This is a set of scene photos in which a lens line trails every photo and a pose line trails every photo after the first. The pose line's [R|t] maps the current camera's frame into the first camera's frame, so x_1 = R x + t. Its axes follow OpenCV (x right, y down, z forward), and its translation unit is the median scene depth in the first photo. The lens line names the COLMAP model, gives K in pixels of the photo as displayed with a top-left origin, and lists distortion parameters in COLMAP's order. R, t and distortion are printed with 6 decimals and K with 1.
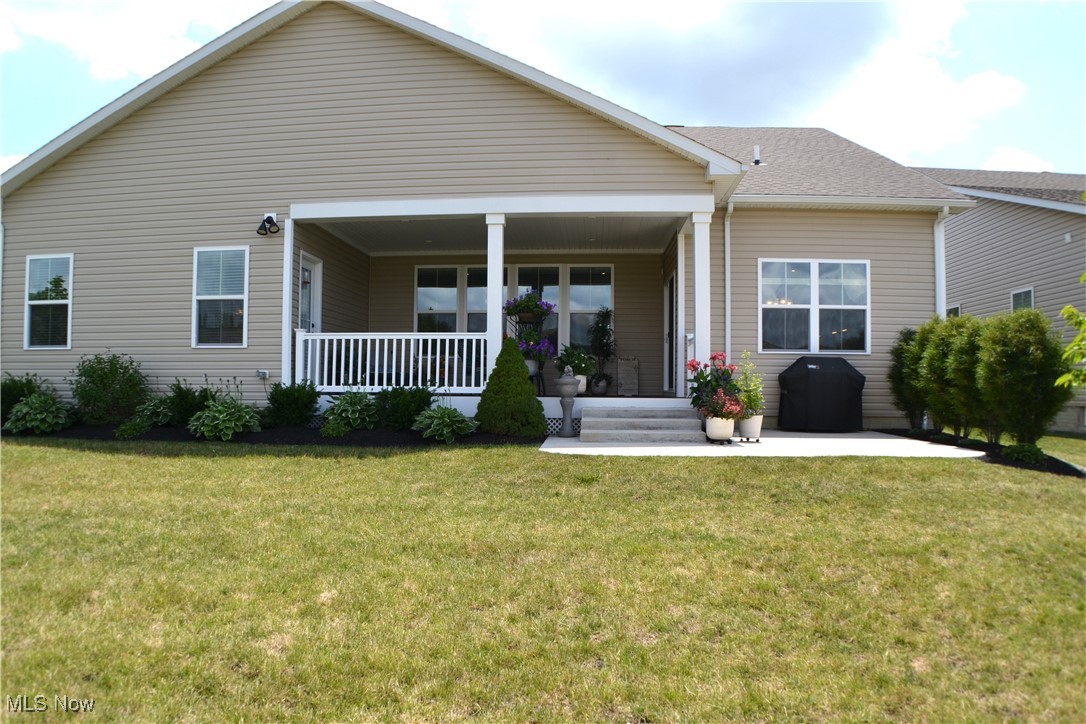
lens RADIAL K [[966.2, 0, 545.4], [0, 966.2, 394.1], [0, 0, 1]] dist [-0.164651, 0.013539]
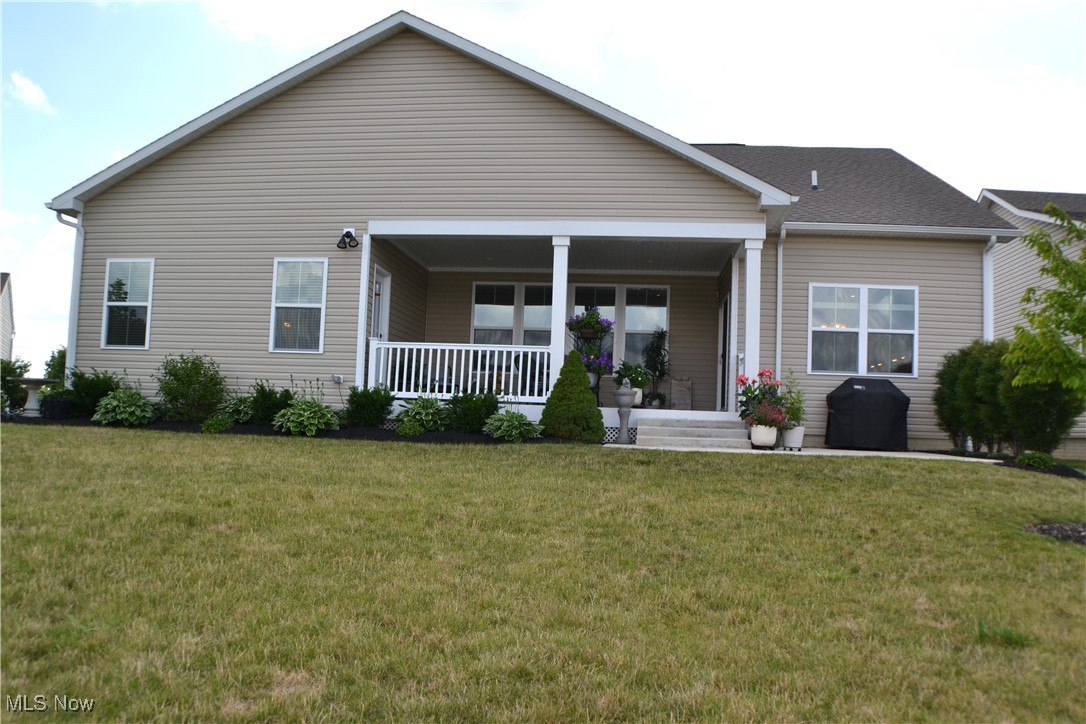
lens RADIAL K [[1316.6, 0, 543.0], [0, 1316.6, 362.0], [0, 0, 1]] dist [-0.159858, 0.037629]
pose [[0.999429, 0.026255, -0.021258, -0.037156], [-0.027773, 0.996827, -0.074594, 0.062688], [0.019232, 0.075142, 0.996987, -0.452998]]
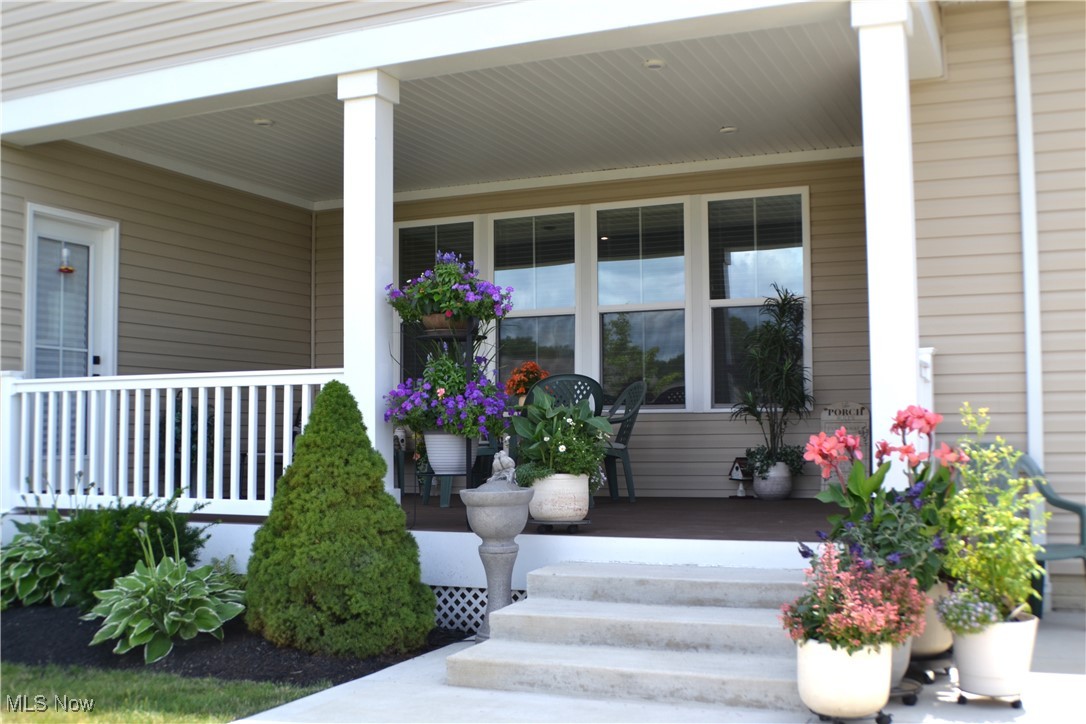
lens RADIAL K [[1316.6, 0, 543.0], [0, 1316.6, 362.0], [0, 0, 1]] dist [-0.159858, 0.037629]
pose [[0.919549, -0.033134, -0.391577, 0.226948], [0.013242, 0.998486, -0.053393, -0.035589], [0.392753, 0.043912, 0.918595, 0.528282]]
